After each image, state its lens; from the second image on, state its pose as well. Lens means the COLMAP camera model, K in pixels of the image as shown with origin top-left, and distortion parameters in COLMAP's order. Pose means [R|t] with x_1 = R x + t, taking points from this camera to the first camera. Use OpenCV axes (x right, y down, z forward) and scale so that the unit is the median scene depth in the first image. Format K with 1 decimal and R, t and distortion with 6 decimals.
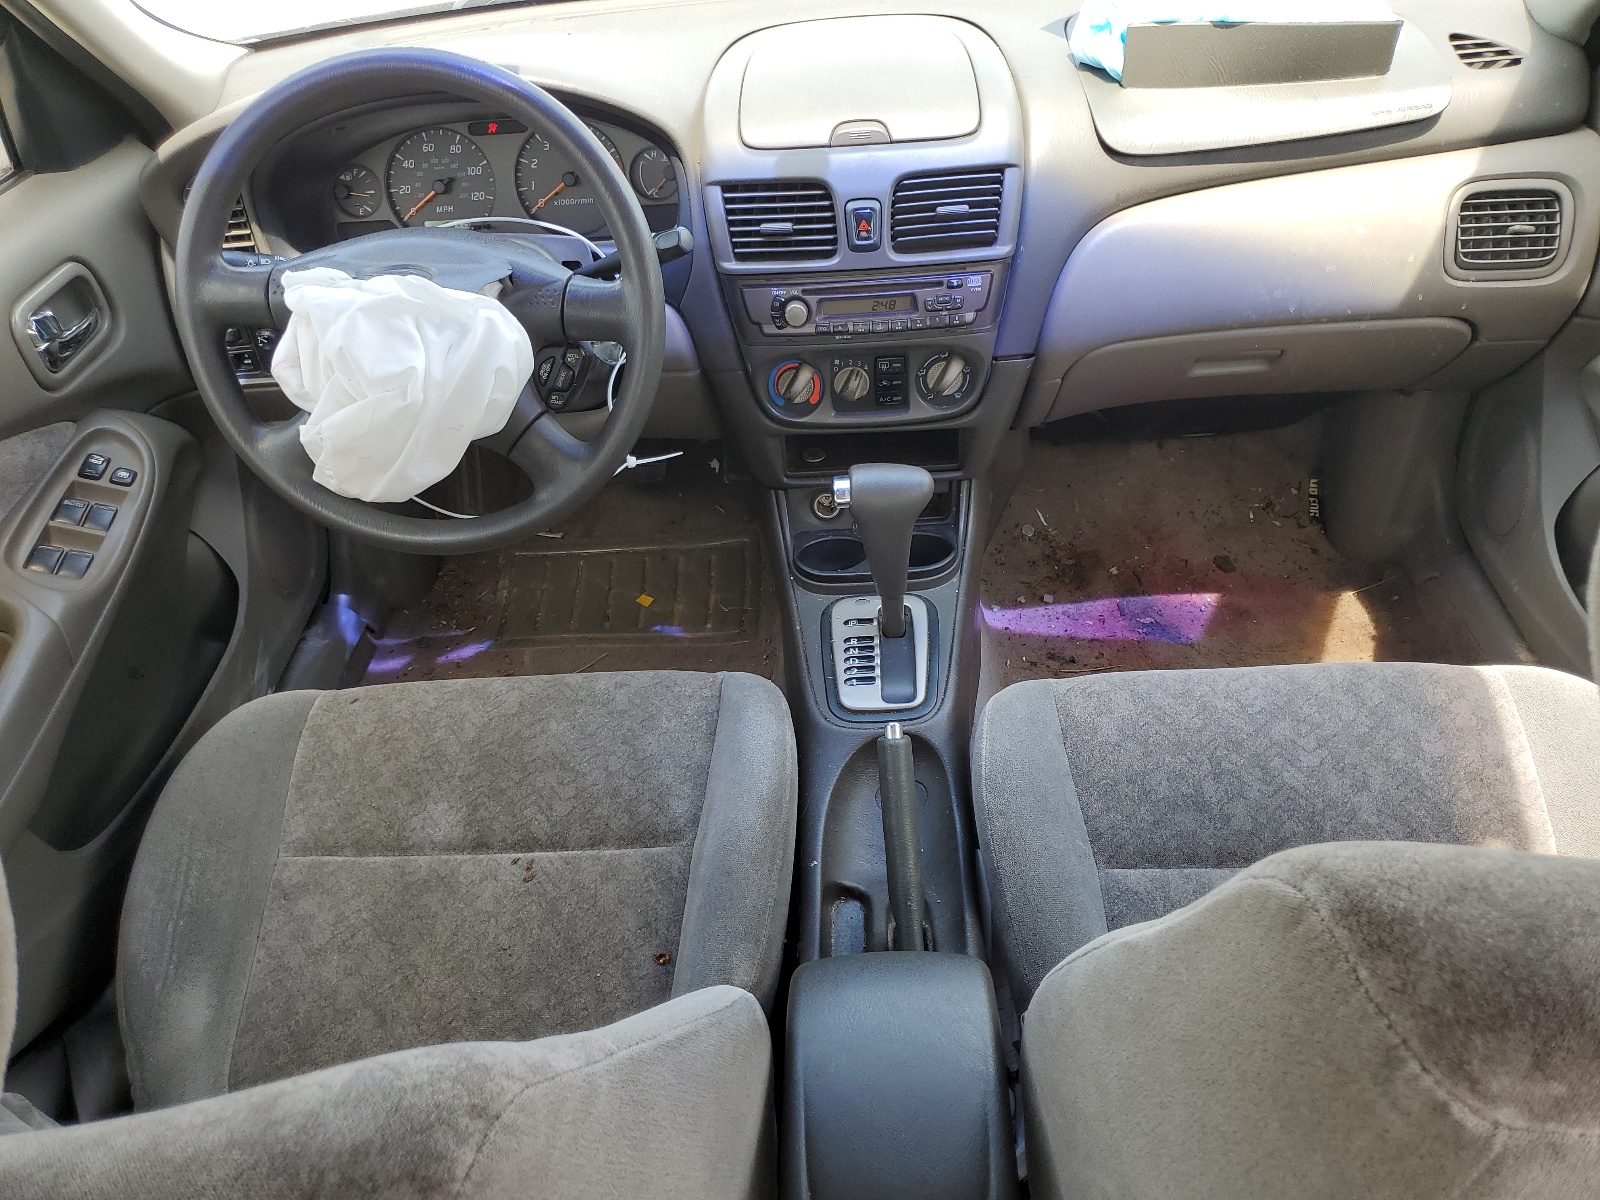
lens RADIAL K [[1375.6, 0, 802.7], [0, 1375.6, 598.8], [0, 0, 1]] dist [0.002685, 0.000954]
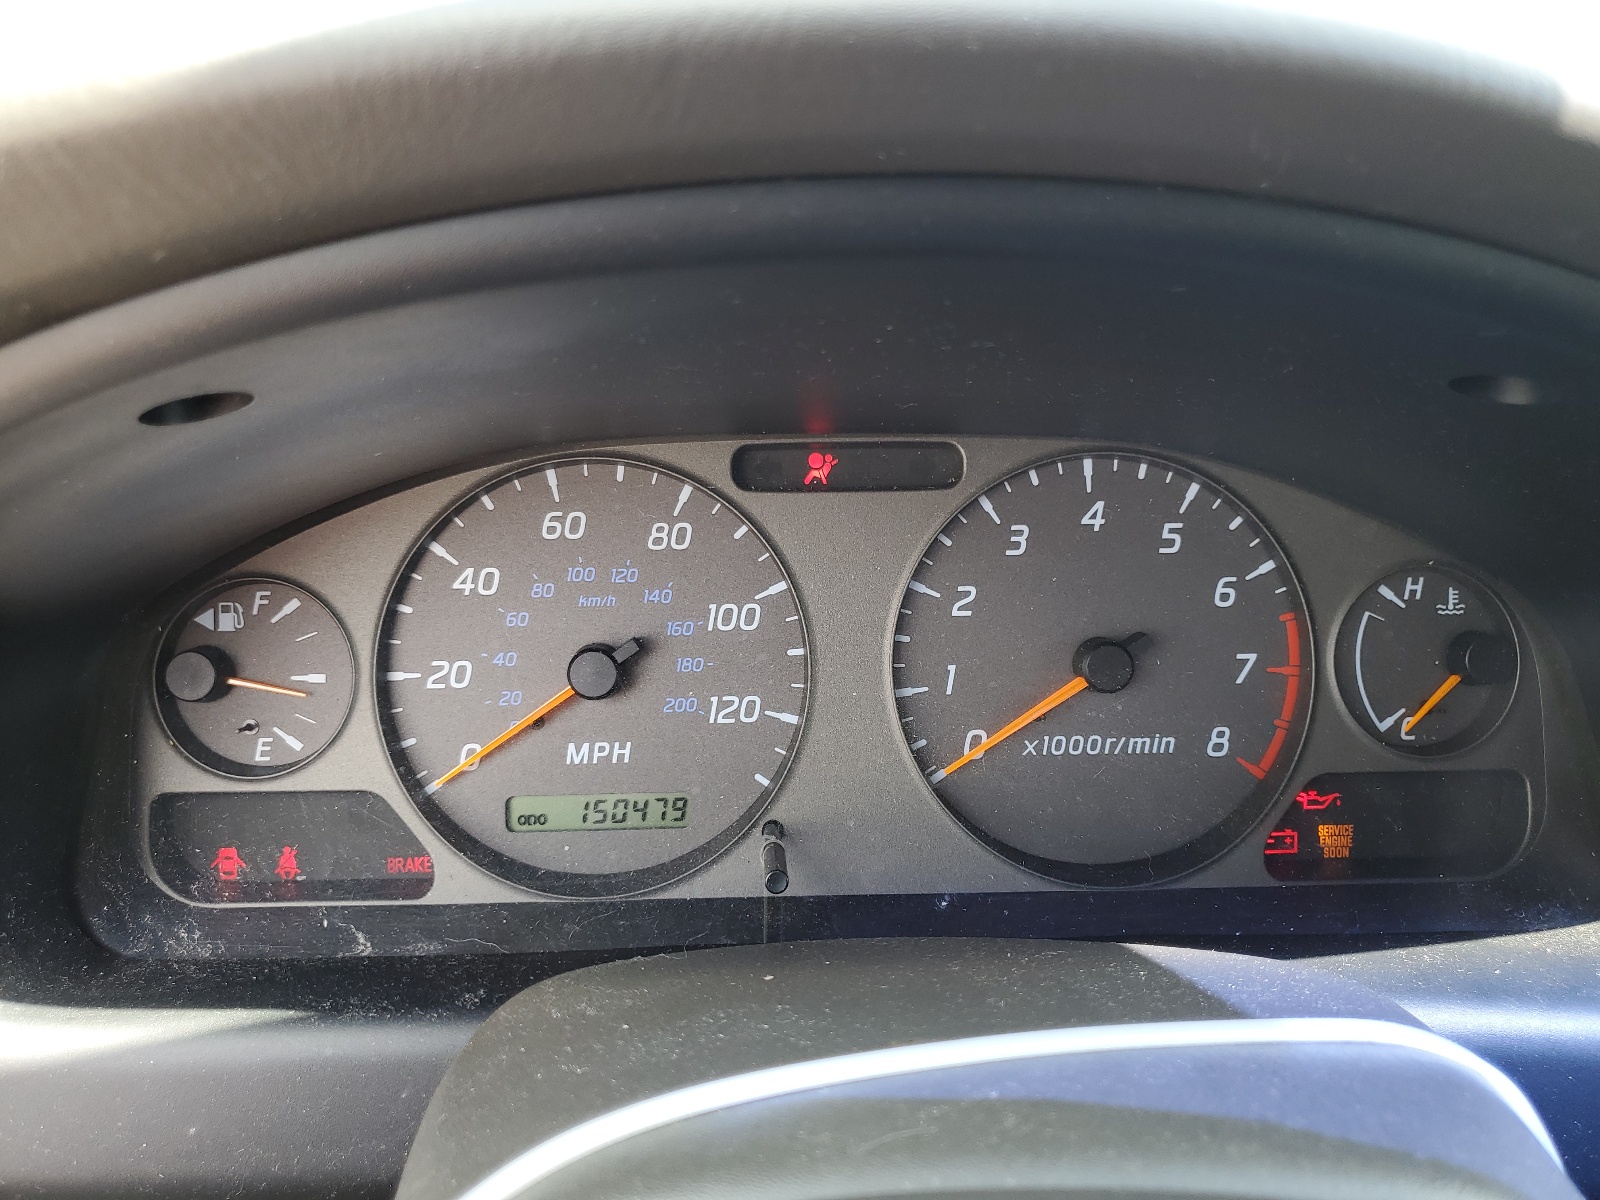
lens RADIAL K [[1375.6, 0, 797.6], [0, 1375.6, 598.2], [0, 0, 1]] dist [0.002685, 0.000954]
pose [[0.994951, 0.048442, 0.087894, -0.249303], [-0.018943, 0.950699, -0.309535, -0.234157], [-0.098555, 0.306307, 0.946817, 0.750612]]
